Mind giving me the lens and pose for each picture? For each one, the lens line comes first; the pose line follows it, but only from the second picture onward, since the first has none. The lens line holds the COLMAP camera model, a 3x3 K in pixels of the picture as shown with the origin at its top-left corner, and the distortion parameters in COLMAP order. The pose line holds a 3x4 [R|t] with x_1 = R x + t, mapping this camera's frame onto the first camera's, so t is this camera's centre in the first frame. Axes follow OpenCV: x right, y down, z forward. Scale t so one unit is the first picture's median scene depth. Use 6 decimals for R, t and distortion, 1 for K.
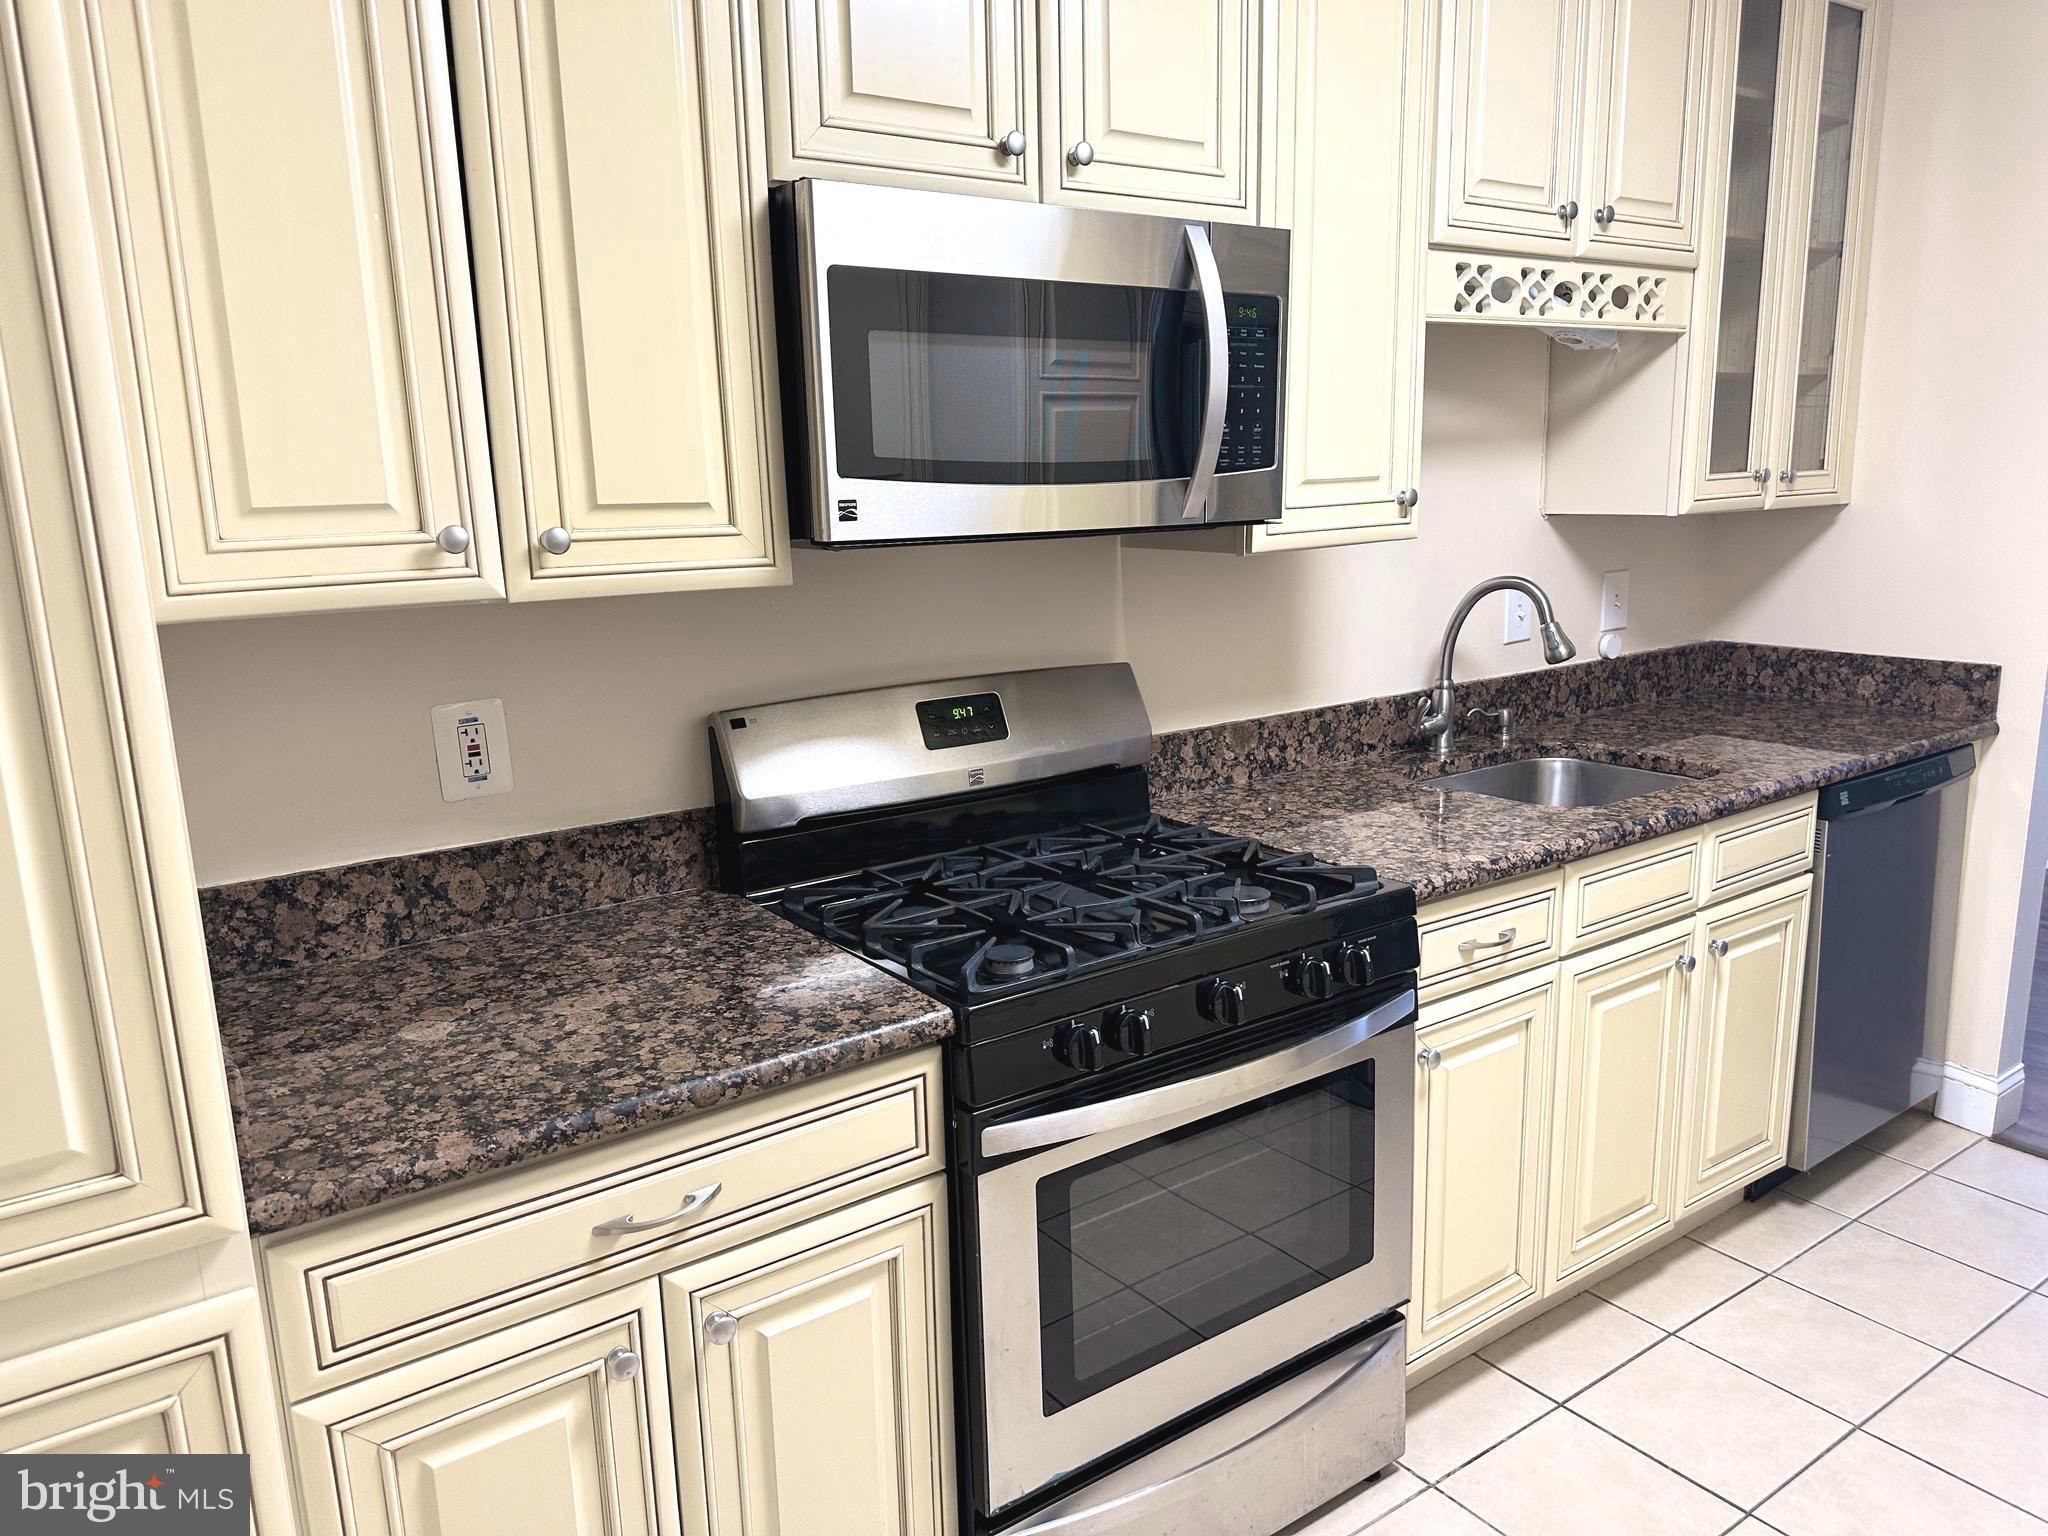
lens RADIAL K [[1455.9, 0, 1022.8], [0, 1455.9, 780.7], [0, 0, 1]] dist [0.161456, -0.242214]
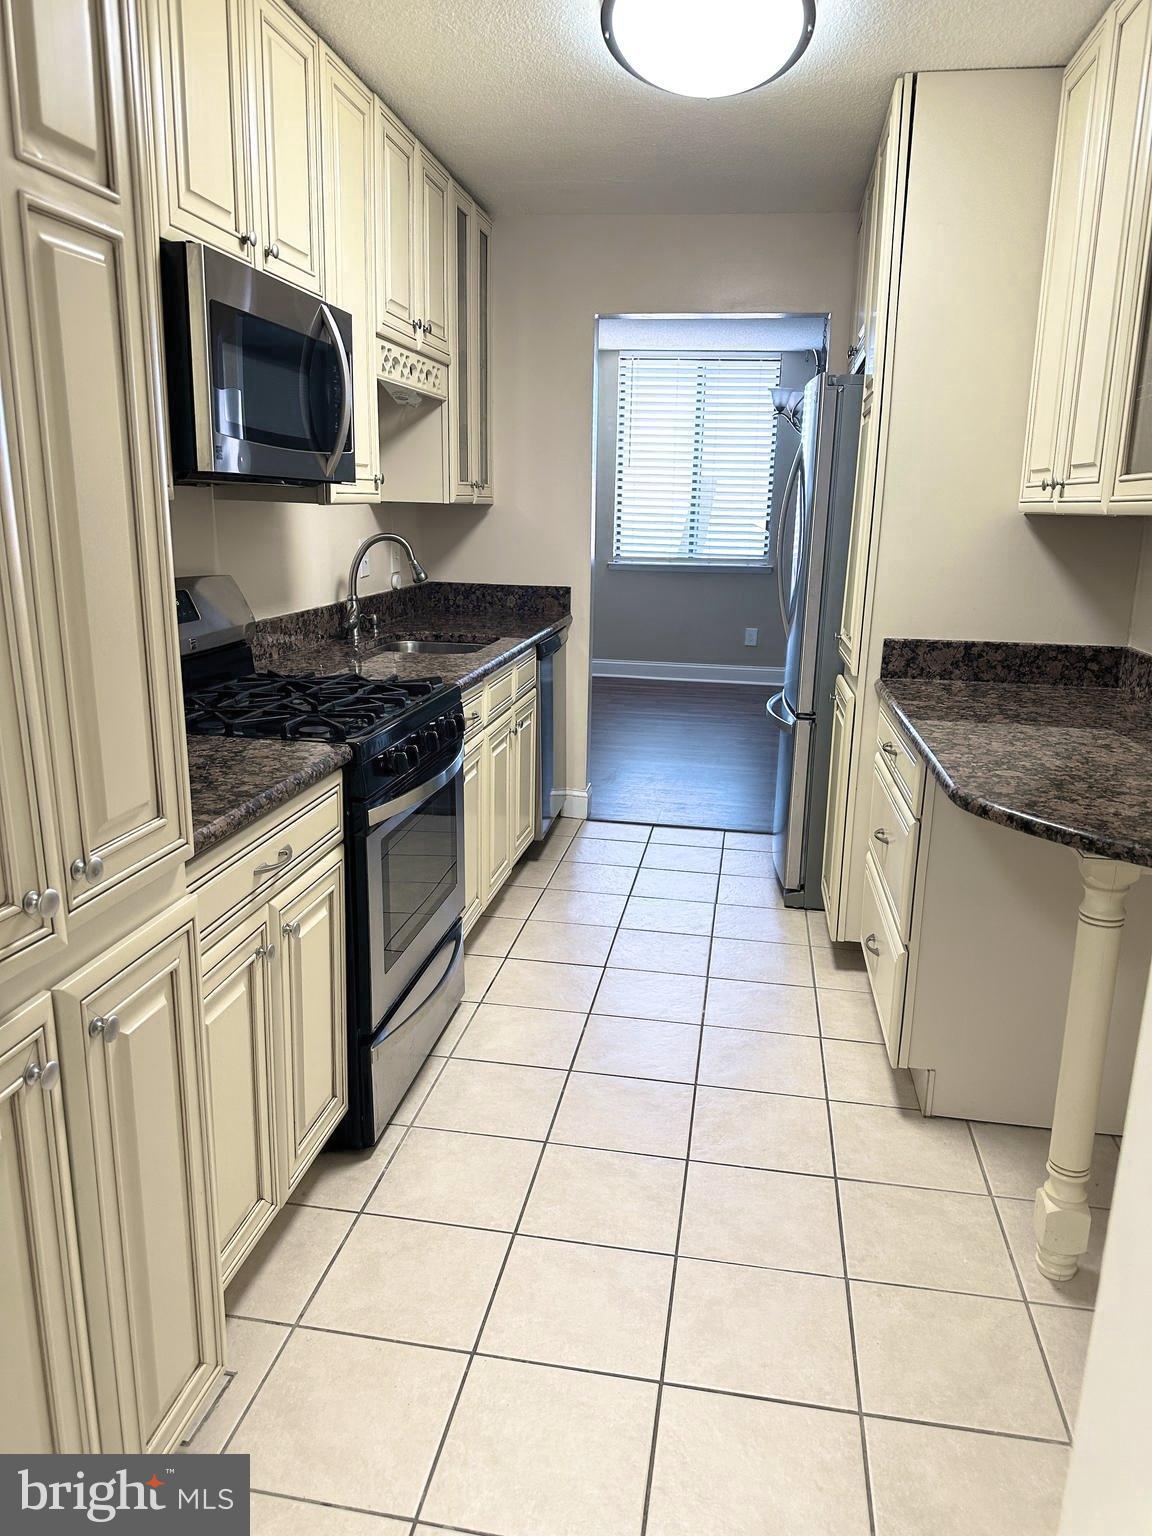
lens RADIAL K [[1092.0, 0, 576.0], [0, 1092.0, 768.0], [0, 0, 1]] dist [0.161456, -0.242214]
pose [[0.709762, -0.130390, 0.692269, -0.442782], [0.113609, 0.991043, 0.070185, 0.069511], [-0.695220, 0.028833, 0.718219, -0.080012]]
